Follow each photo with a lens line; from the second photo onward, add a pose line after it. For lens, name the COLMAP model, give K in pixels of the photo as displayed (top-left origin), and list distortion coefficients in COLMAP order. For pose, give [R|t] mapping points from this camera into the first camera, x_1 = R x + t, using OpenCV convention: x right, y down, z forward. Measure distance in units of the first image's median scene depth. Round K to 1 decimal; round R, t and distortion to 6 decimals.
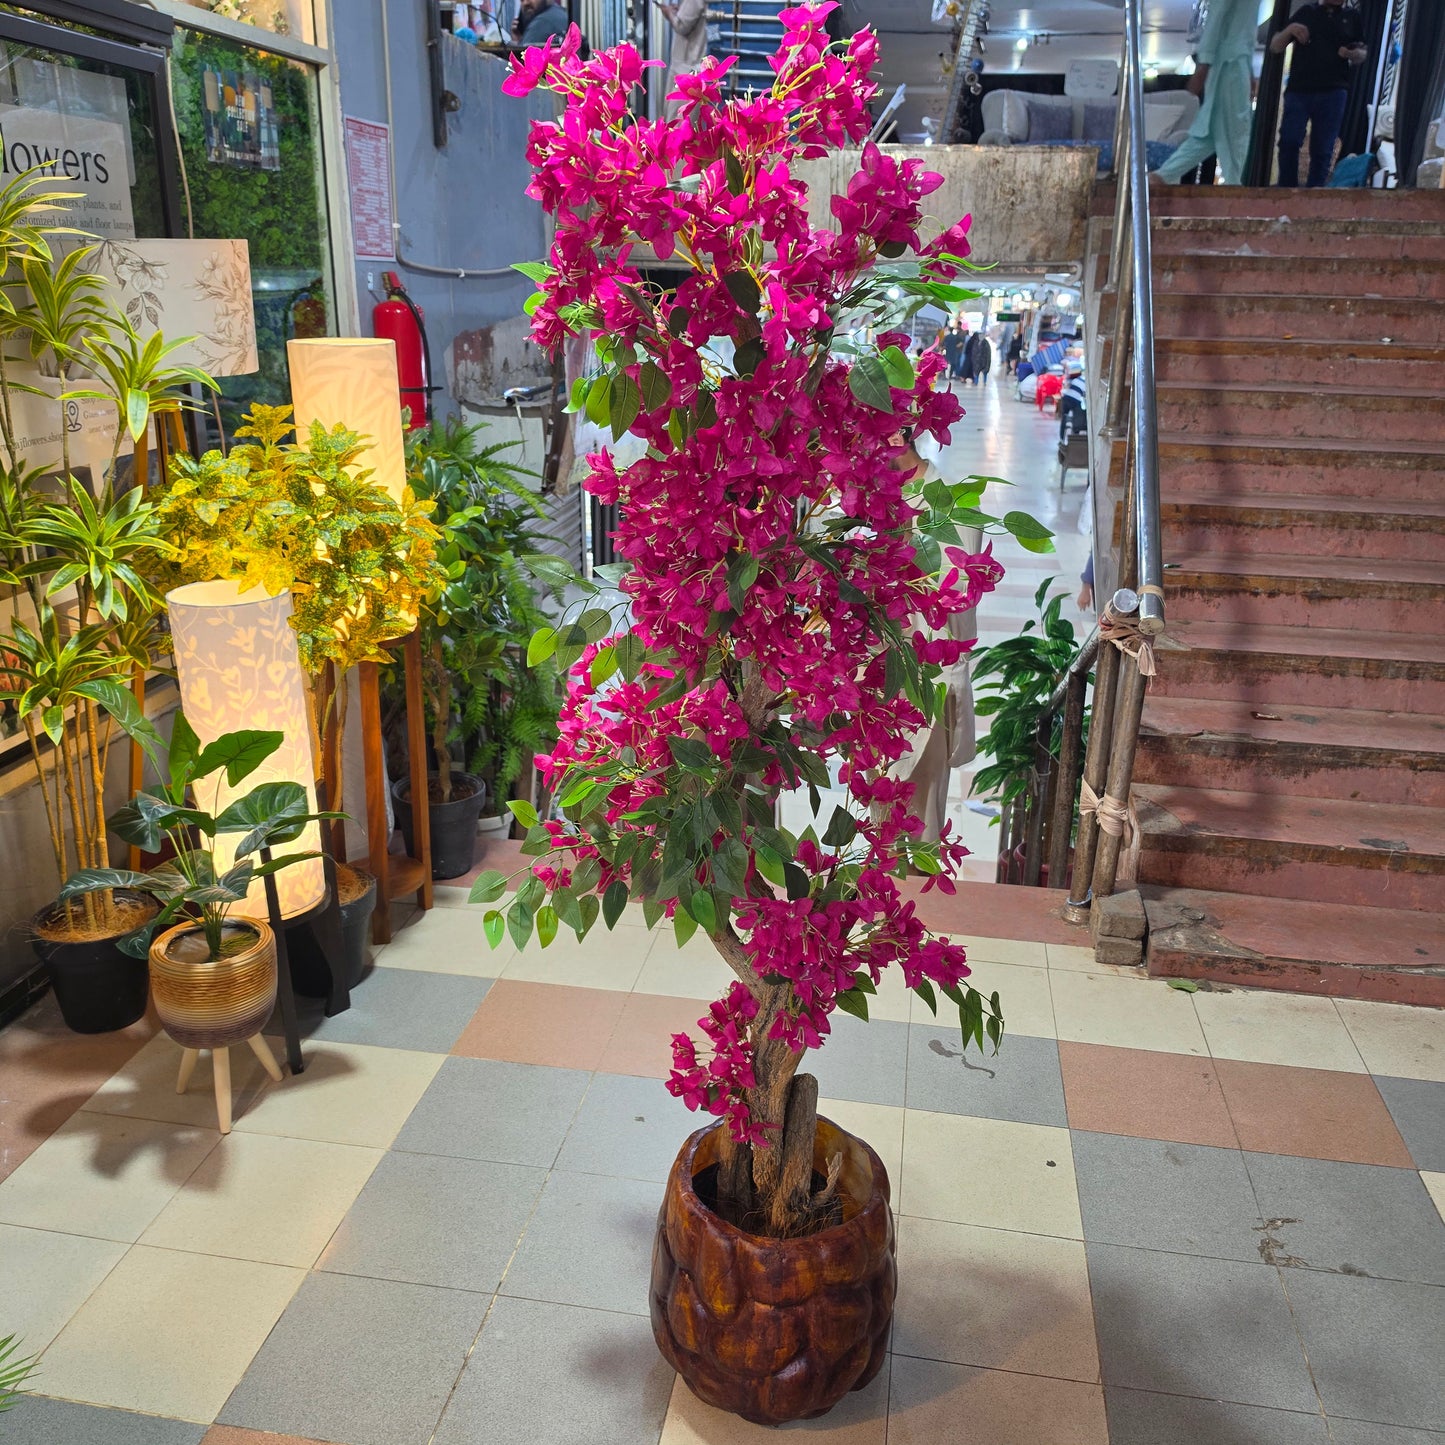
lens RADIAL K [[1355.2, 0, 701.6], [0, 1355.2, 705.5], [0, 0, 1]] dist [0.108910, -0.201981]
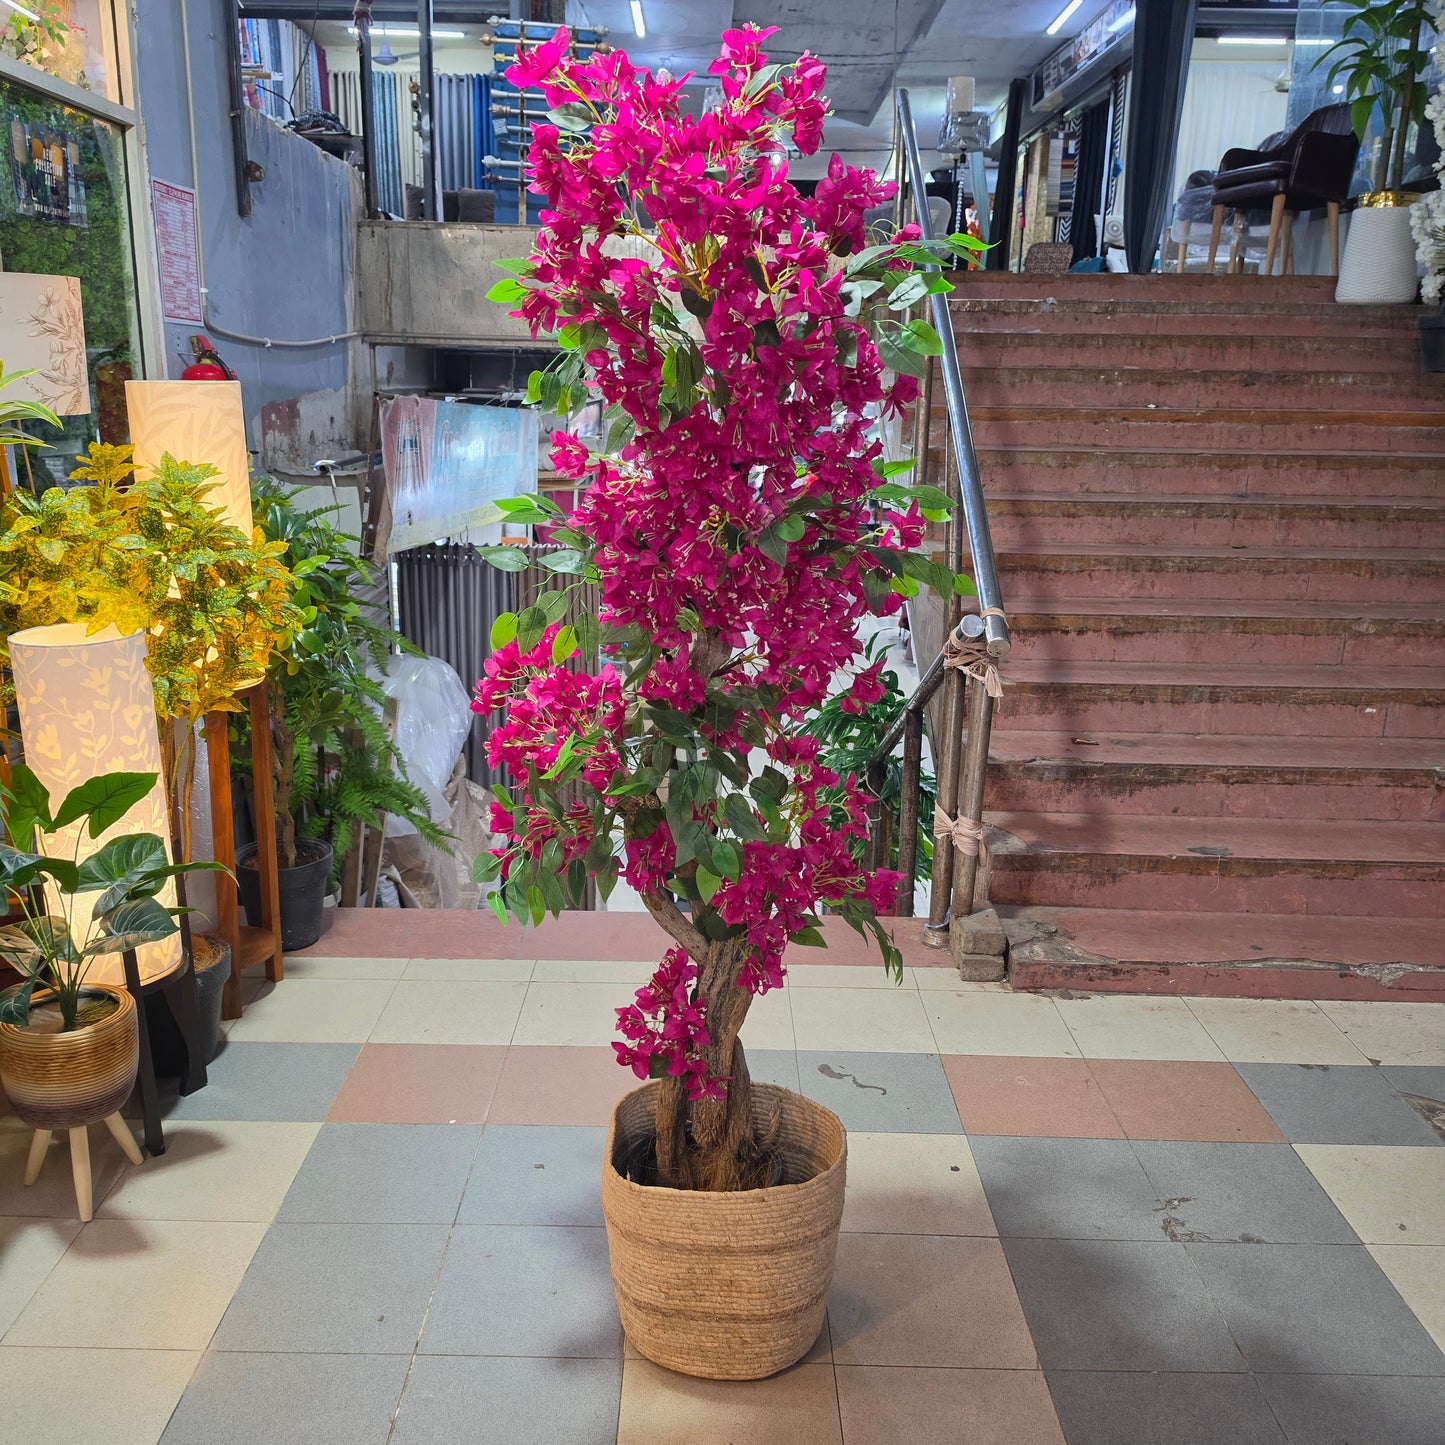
lens RADIAL K [[1358.2, 0, 705.2], [0, 1358.2, 696.1], [0, 0, 1]] dist [0.101706, -0.184445]
pose [[0.986044, -0.039058, 0.161836, -0.054662], [0.051458, 0.995993, -0.073149, 0.037139], [-0.158330, 0.080456, 0.984103, 0.004912]]
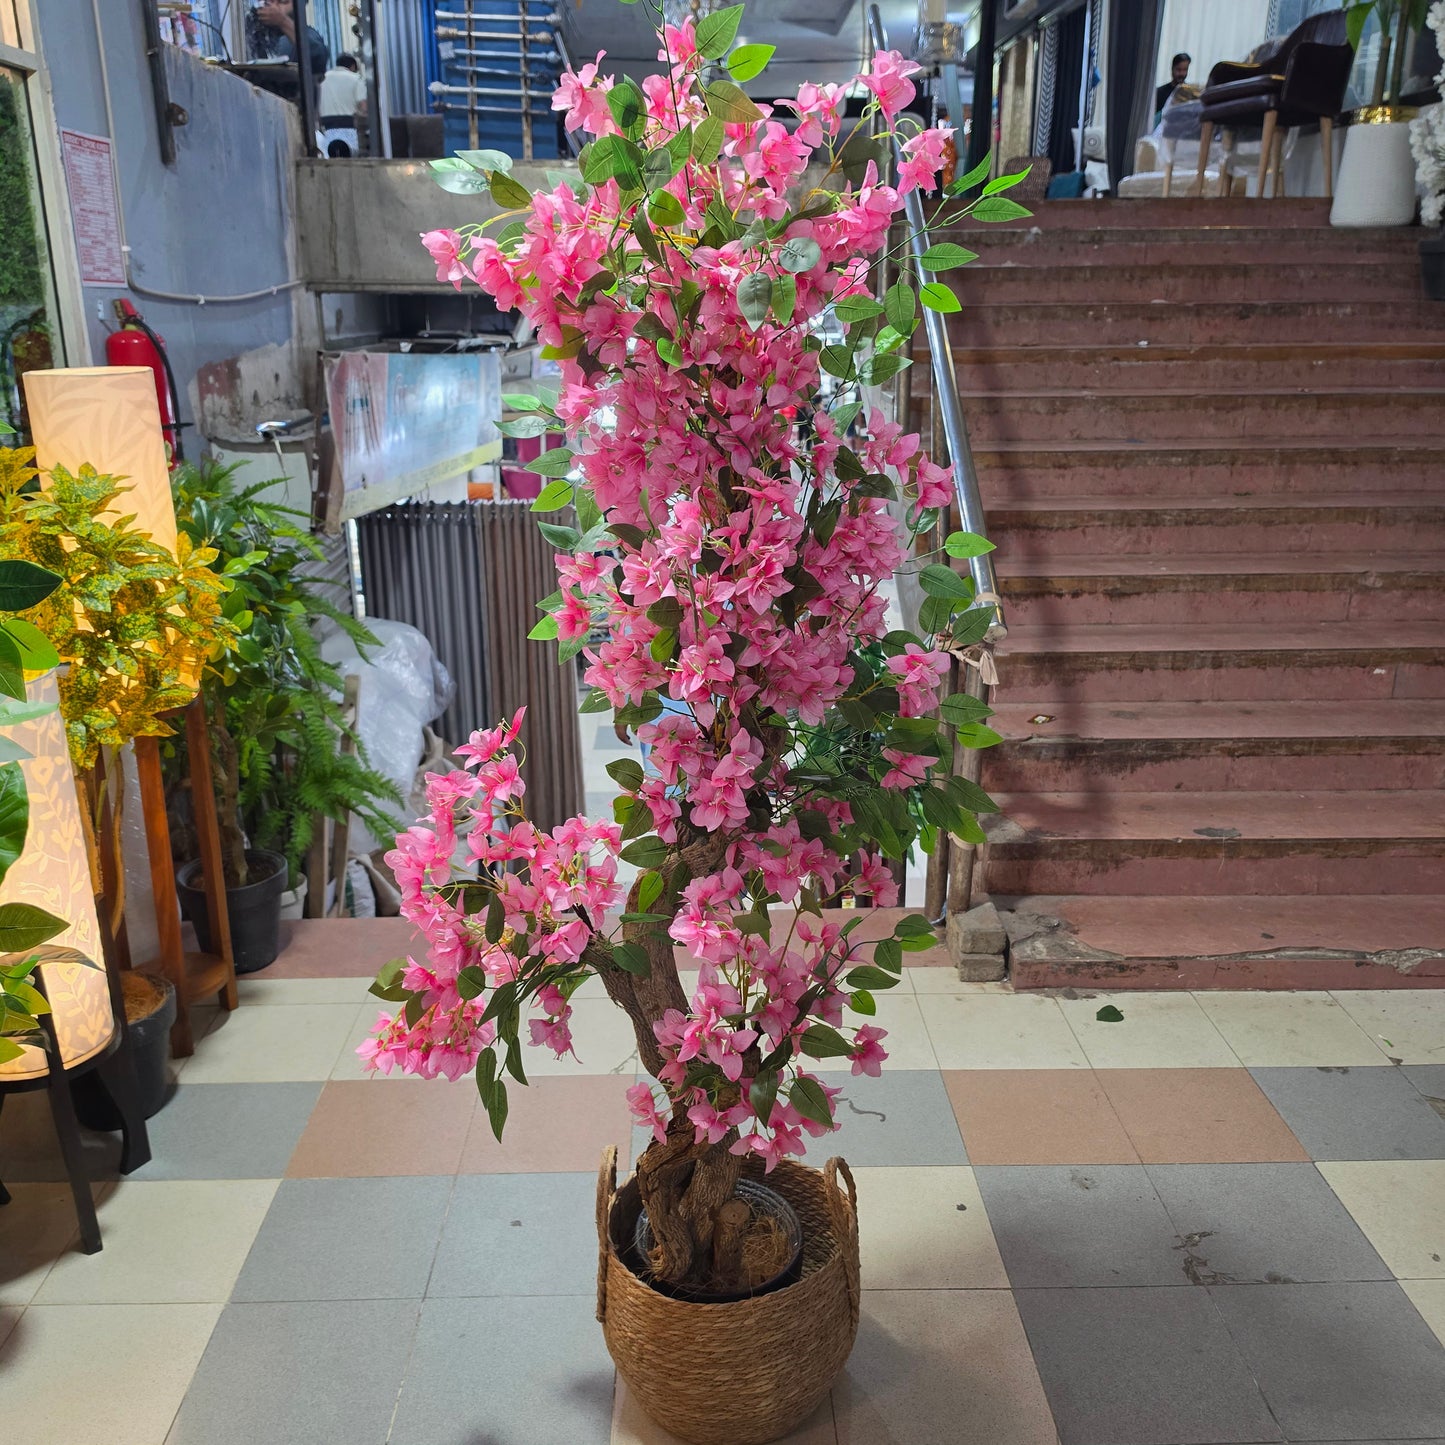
lens RADIAL K [[1368.6, 0, 716.3], [0, 1368.6, 705.7], [0, 0, 1]] dist [0.096040, -0.176947]
pose [[0.980611, -0.078007, 0.179767, -0.039449], [0.081837, 0.996548, -0.013973, -0.007911], [-0.178057, 0.028413, 0.983610, 0.059280]]
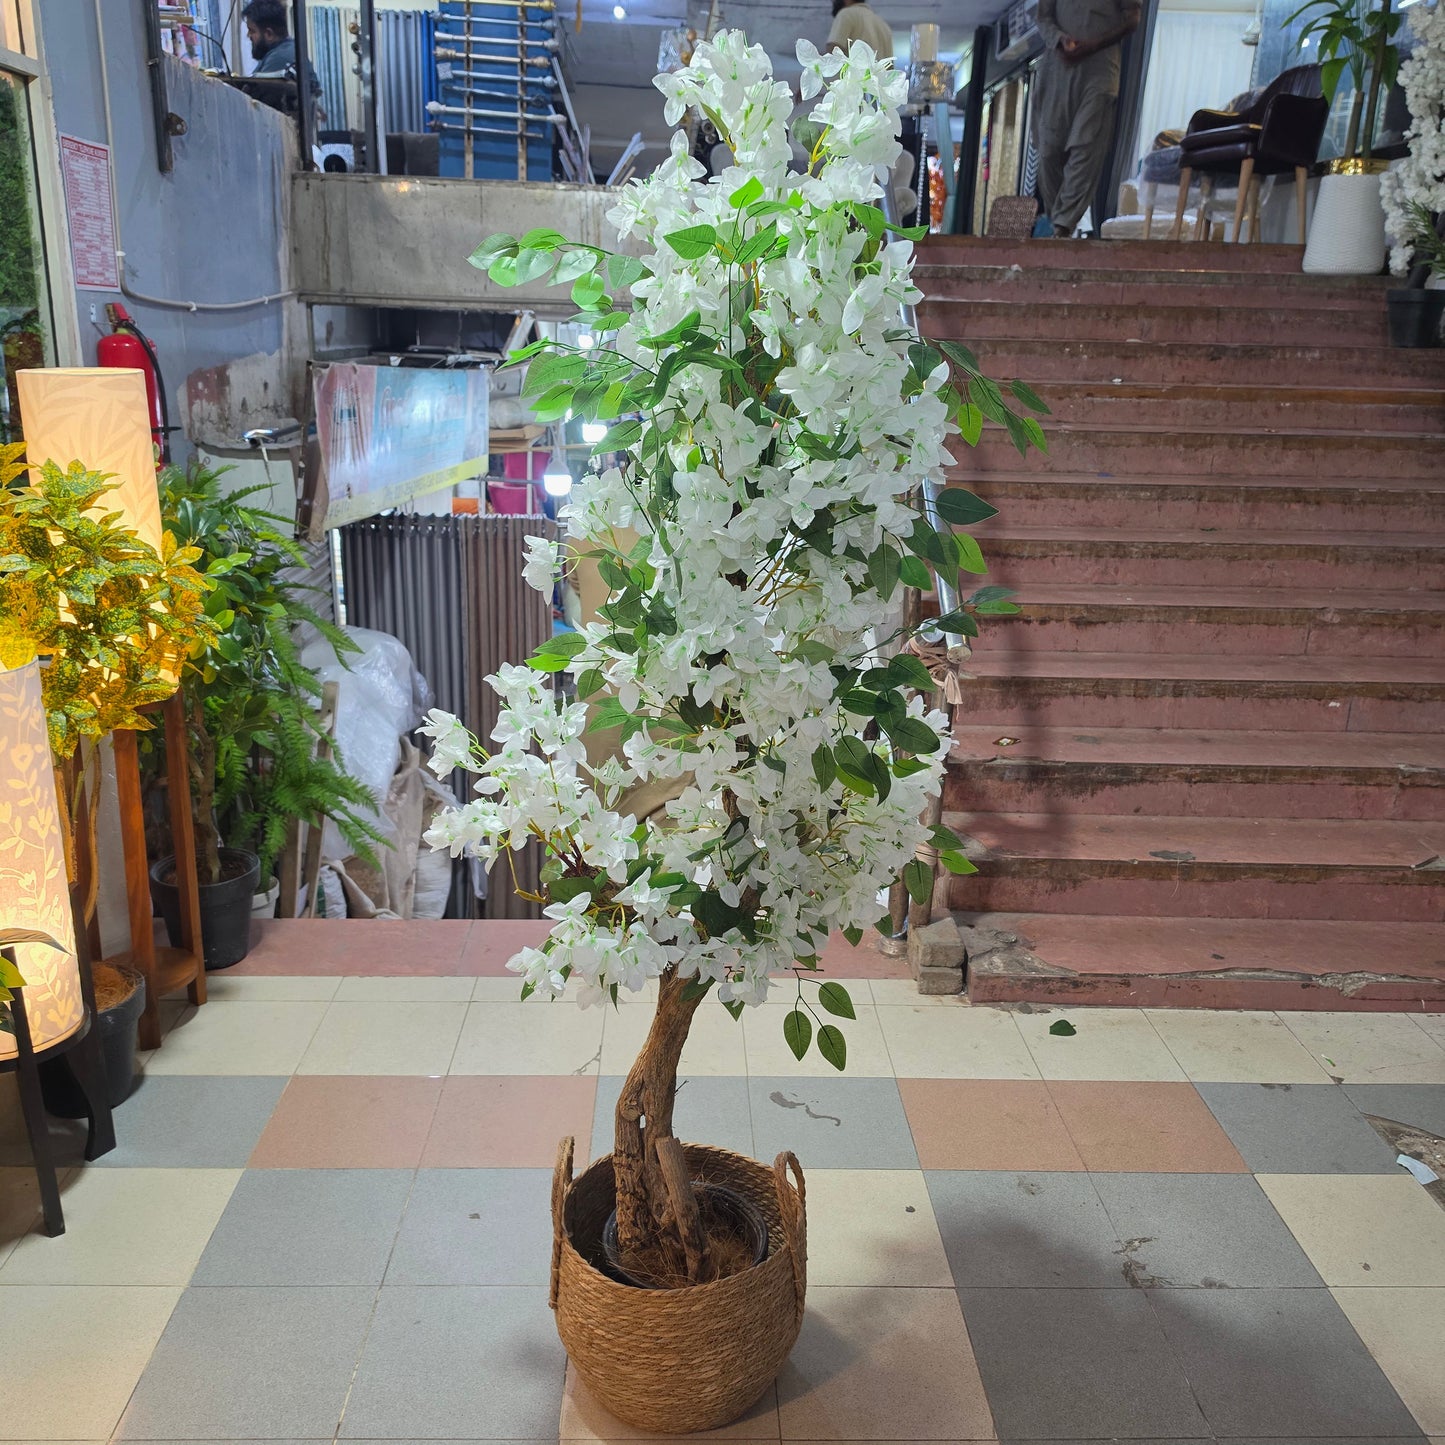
lens RADIAL K [[1363.7, 0, 724.0], [0, 1363.7, 706.1], [0, 0, 1]] dist [0.101007, -0.186843]
pose [[0.978488, -0.047685, 0.200719, -0.037813], [0.054612, 0.998083, -0.029109, -0.000174], [-0.198946, 0.039445, 0.979216, 0.041095]]
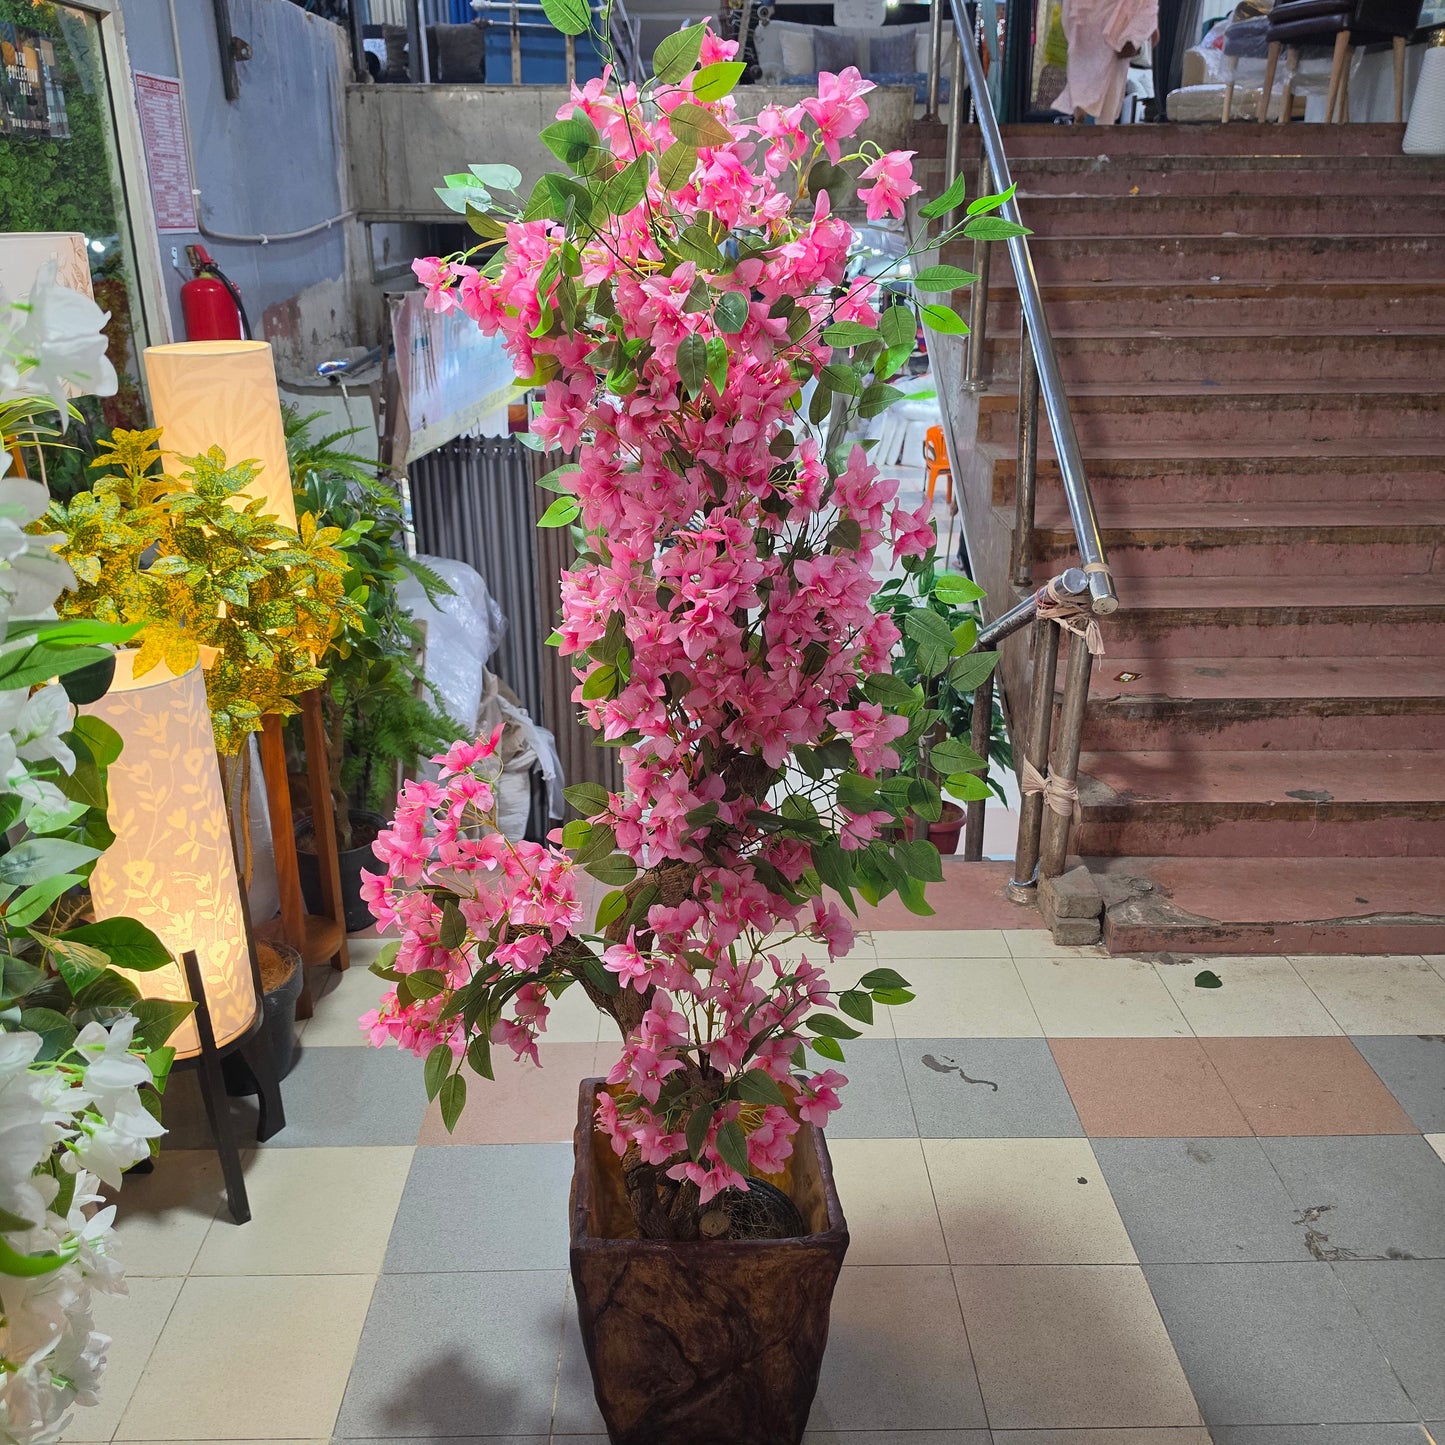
lens RADIAL K [[1362.9, 0, 713.5], [0, 1362.9, 703.7], [0, 0, 1]] dist [0.094516, -0.168985]
pose [[0.982412, -0.087323, 0.165053, -0.094157], [0.080276, 0.995572, 0.048905, -0.049524], [-0.168592, -0.034795, 0.985072, 0.070028]]
